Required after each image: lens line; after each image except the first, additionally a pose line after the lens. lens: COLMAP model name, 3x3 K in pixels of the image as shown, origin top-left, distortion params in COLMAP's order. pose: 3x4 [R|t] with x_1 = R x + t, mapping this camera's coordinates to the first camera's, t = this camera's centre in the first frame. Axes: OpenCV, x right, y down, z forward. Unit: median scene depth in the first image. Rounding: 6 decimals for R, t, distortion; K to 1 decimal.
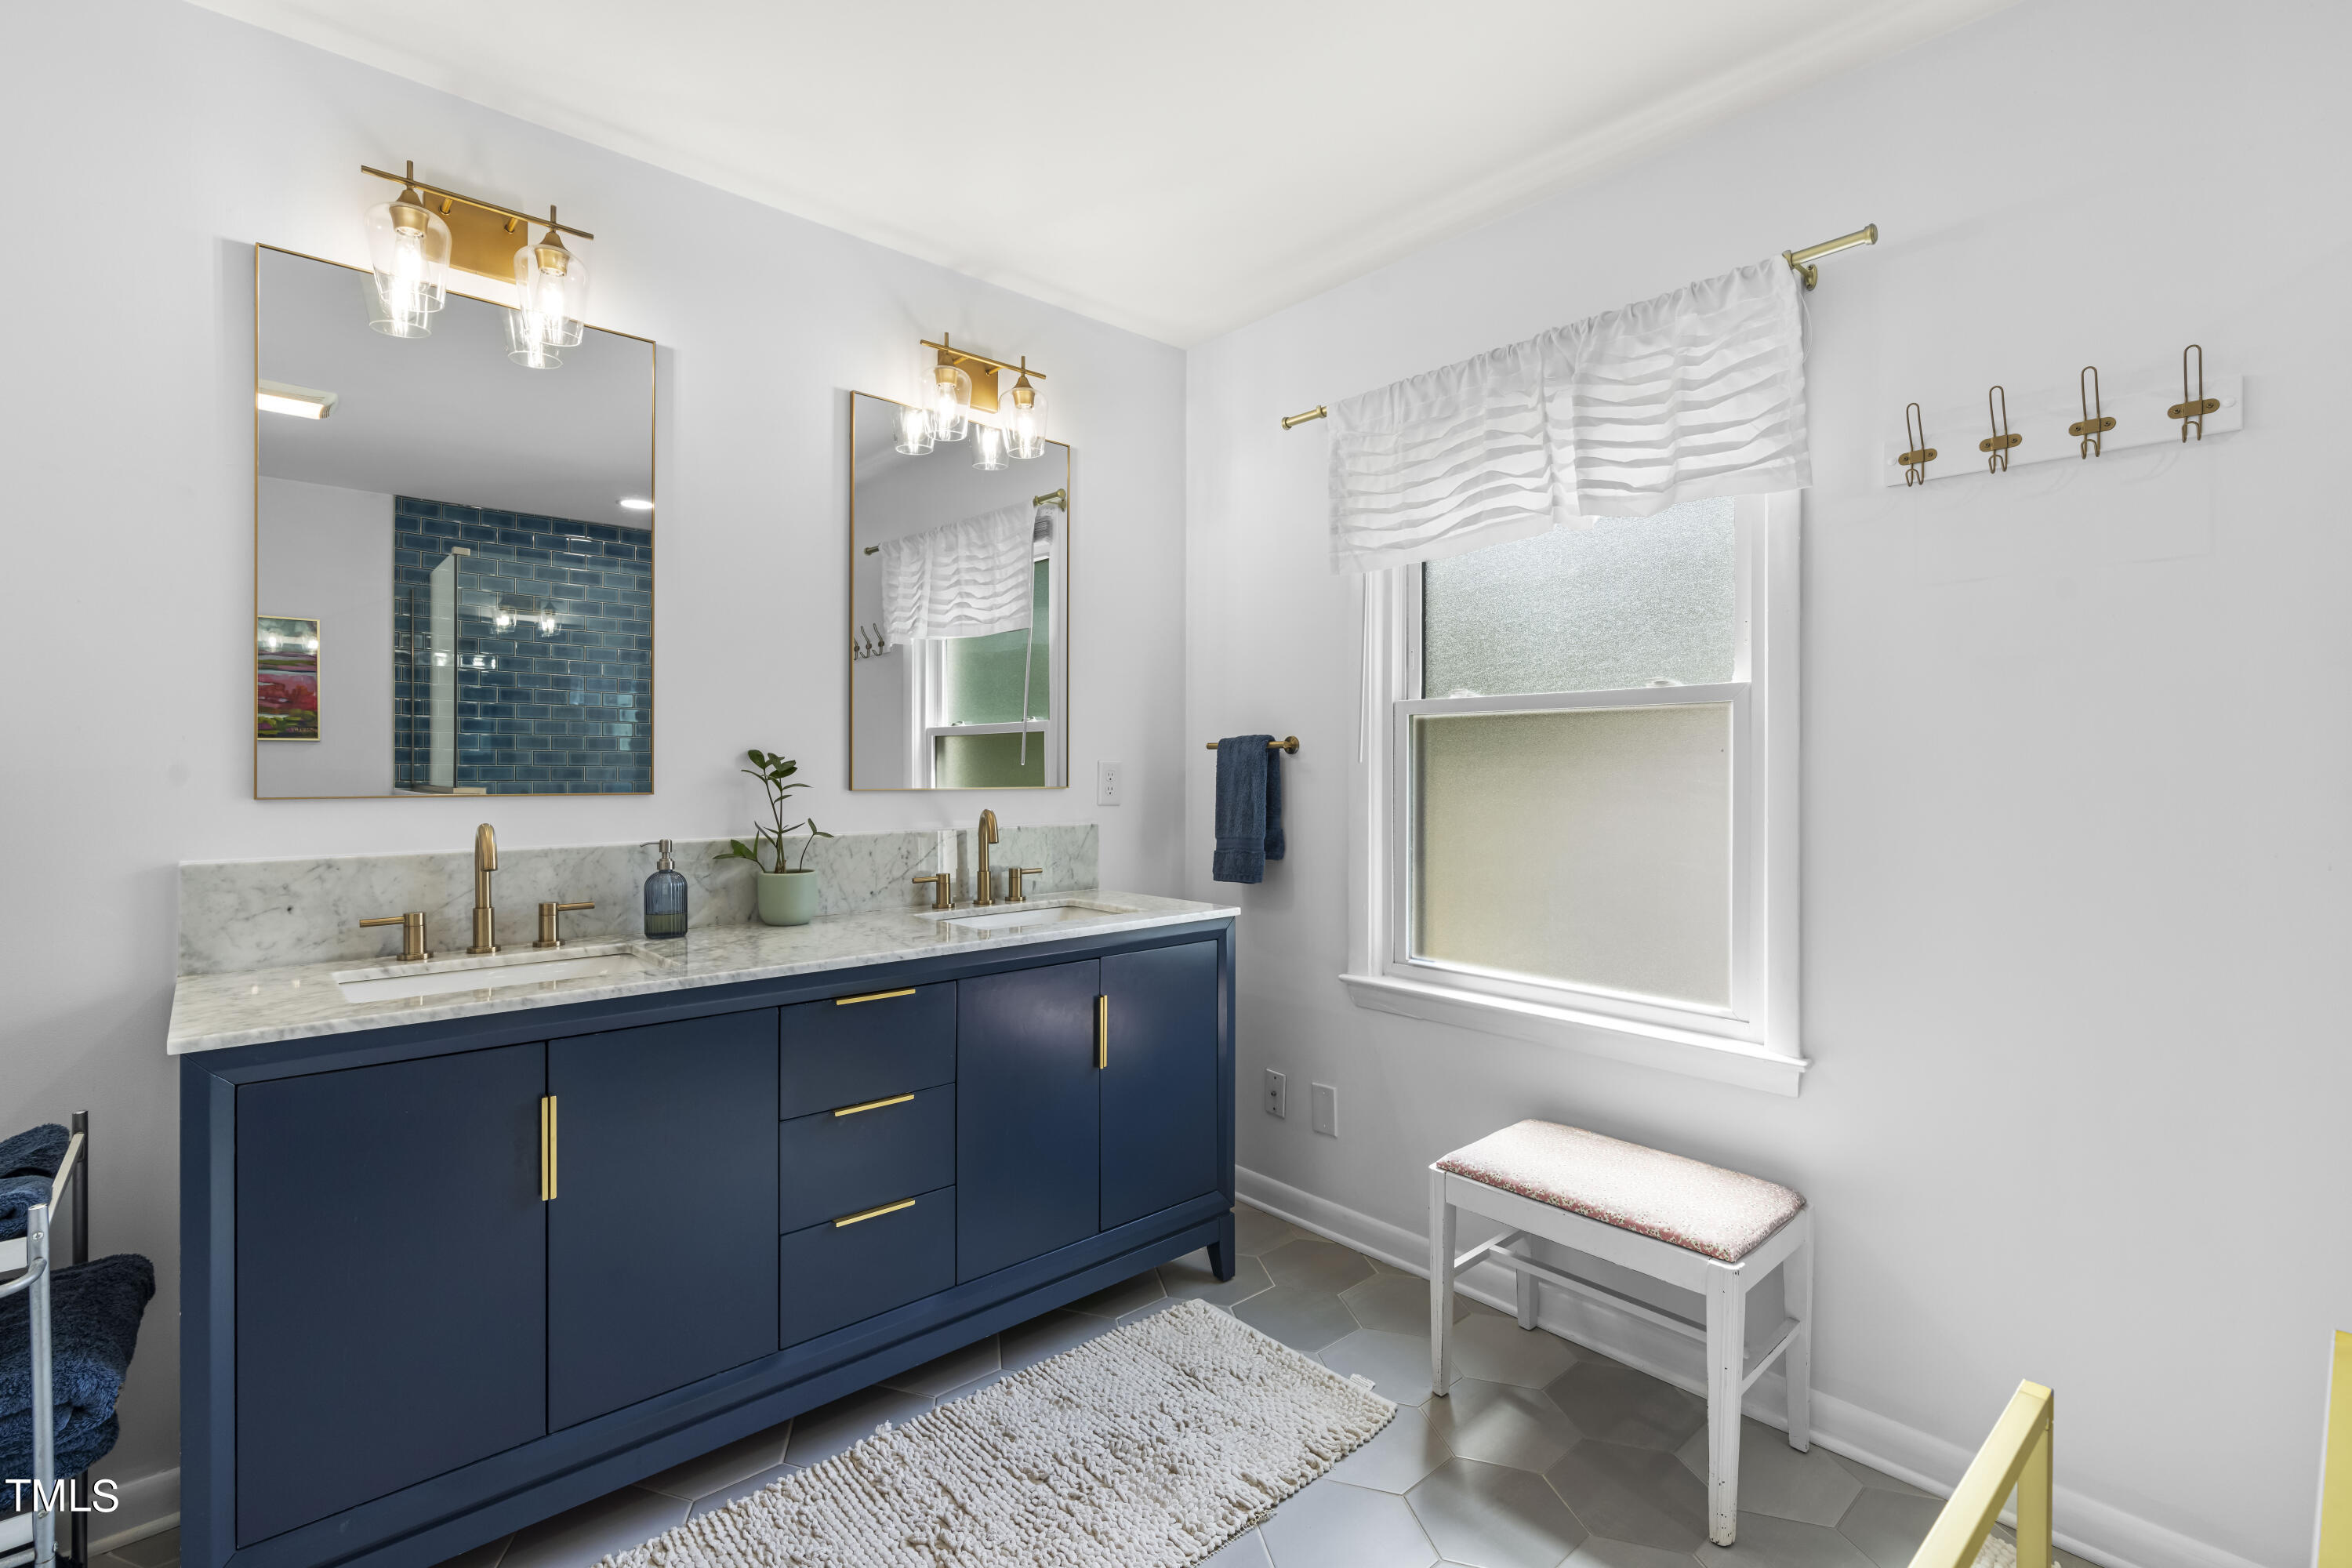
lens RADIAL K [[1072.0, 0, 1182.7], [0, 1072.0, 780.4], [0, 0, 1]] dist [-0.003094, -0.000301]
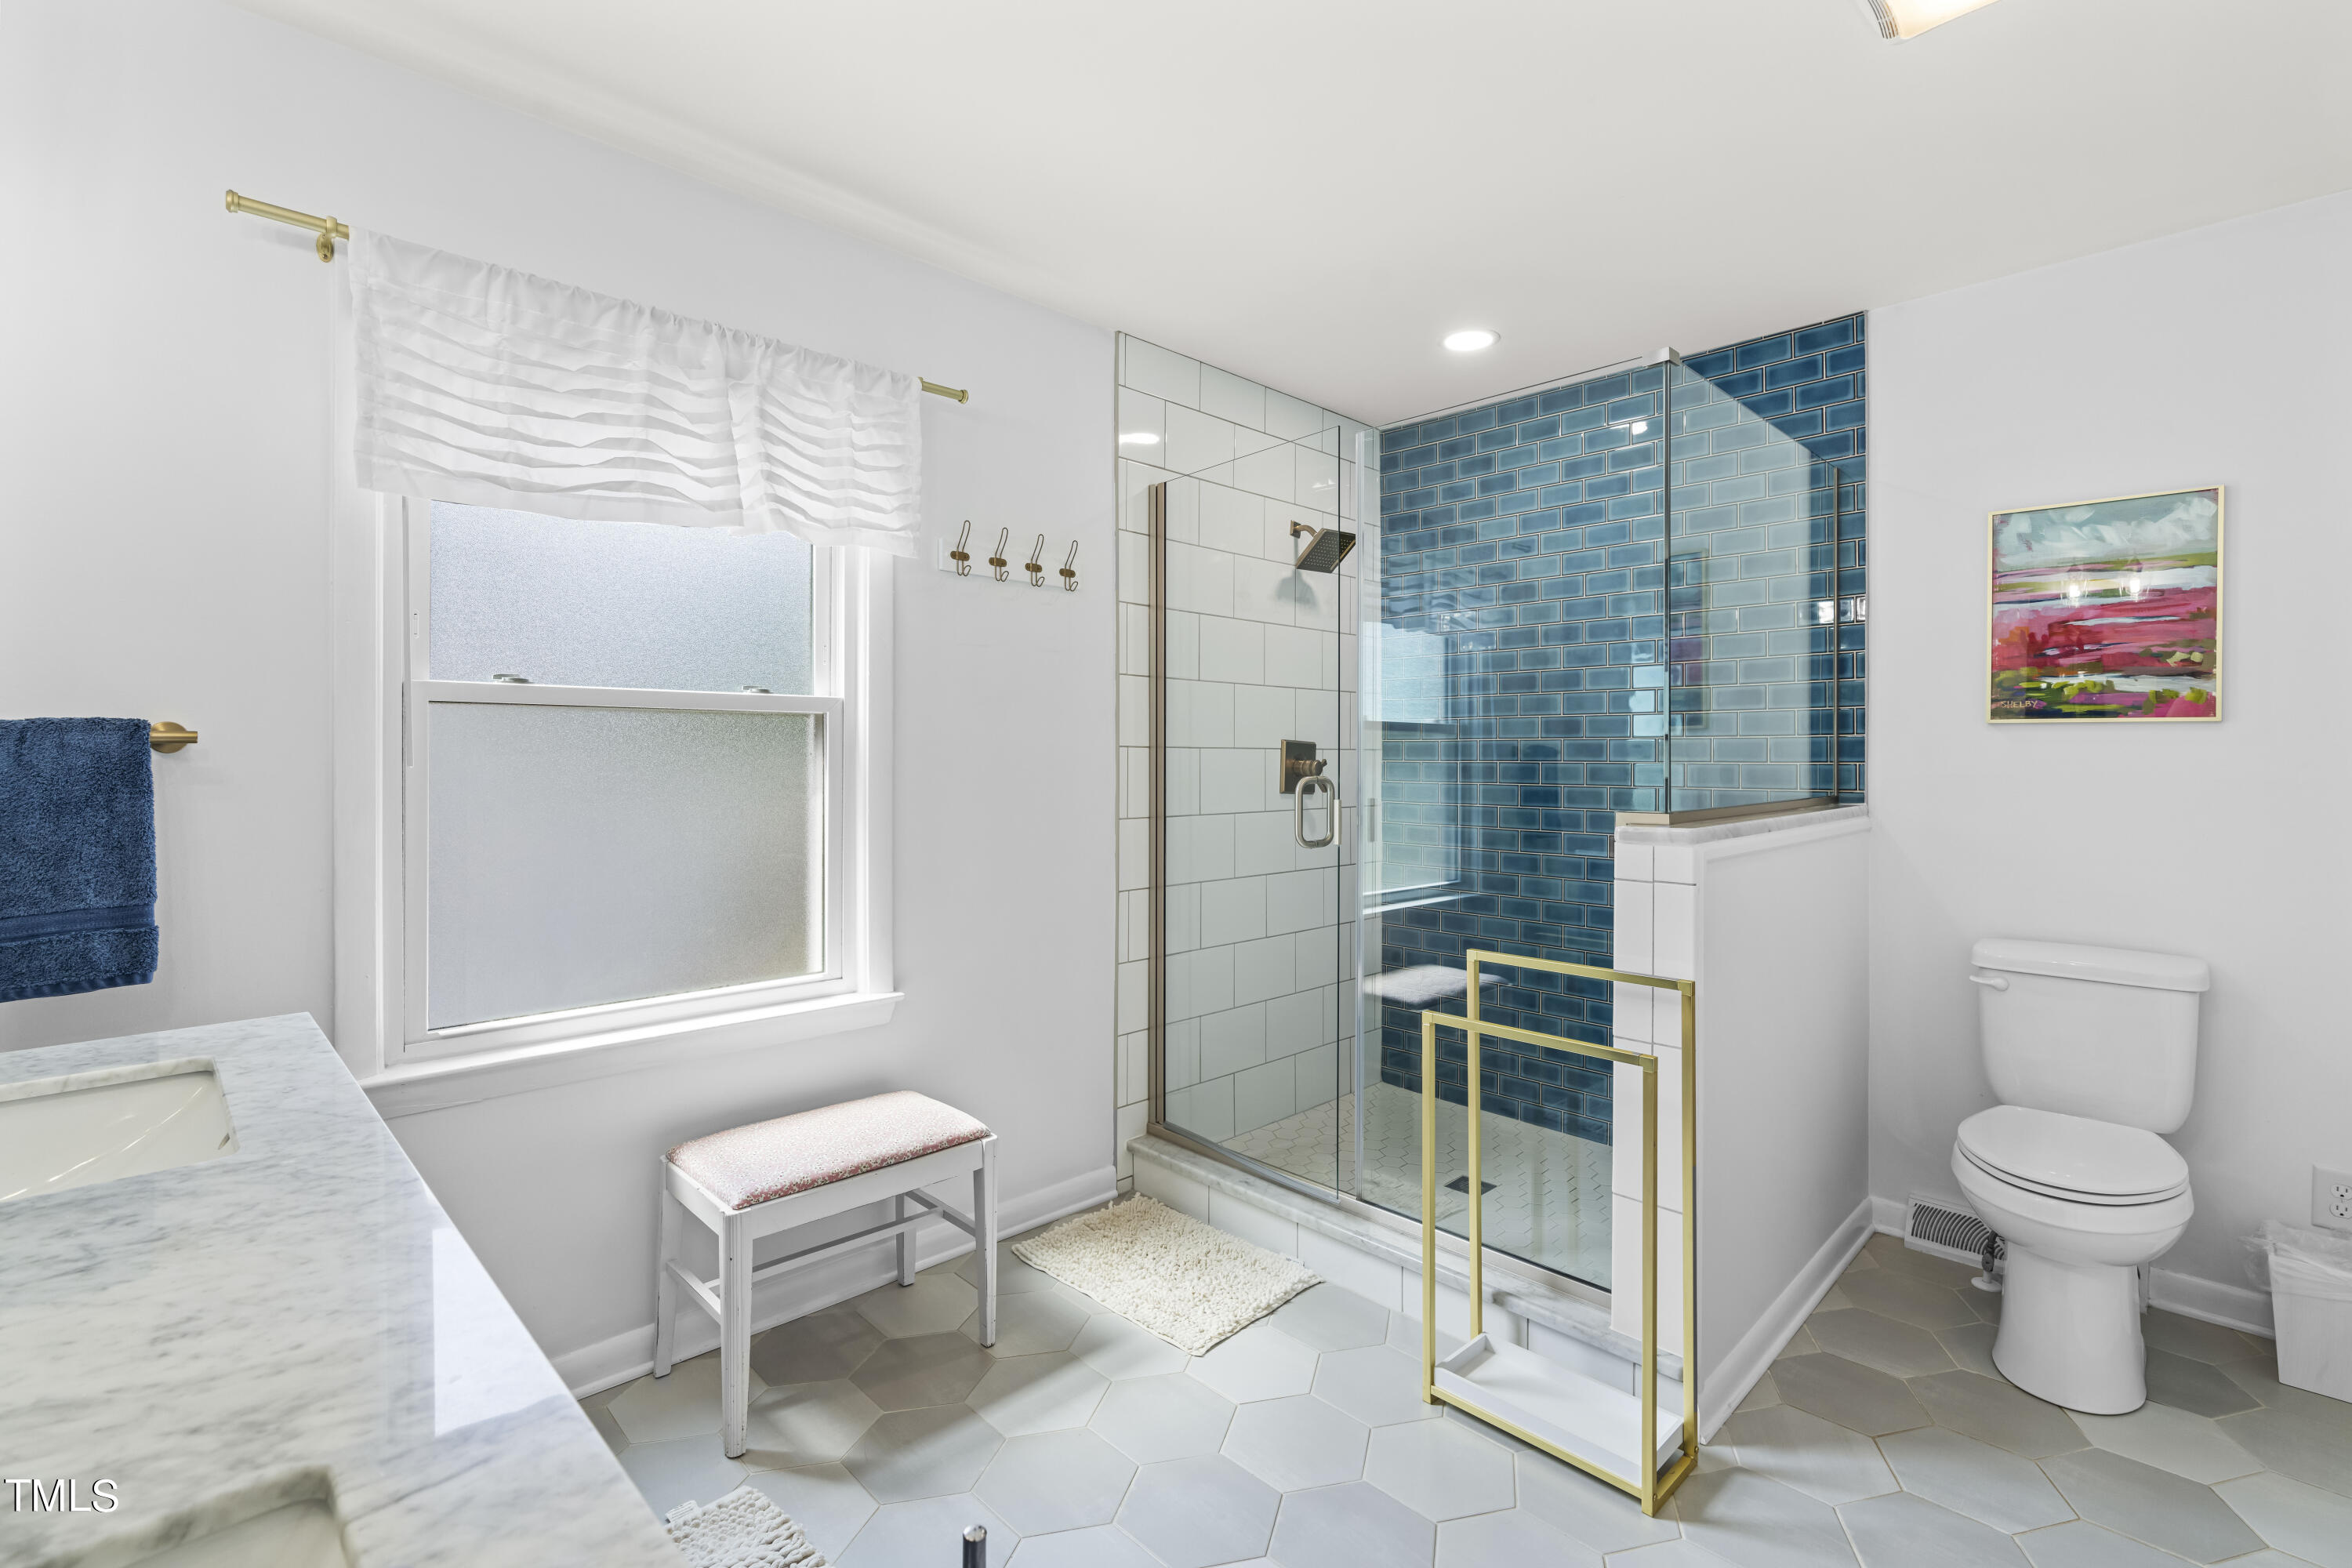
lens RADIAL K [[1072.0, 0, 1182.9], [0, 1072.0, 763.4], [0, 0, 1]] dist [-0.003094, -0.000301]
pose [[-0.037443, -0.016182, 0.999168, -0.625849], [0.004528, 0.999856, 0.016363, -0.032083], [-0.999289, 0.005137, -0.037364, 0.591045]]
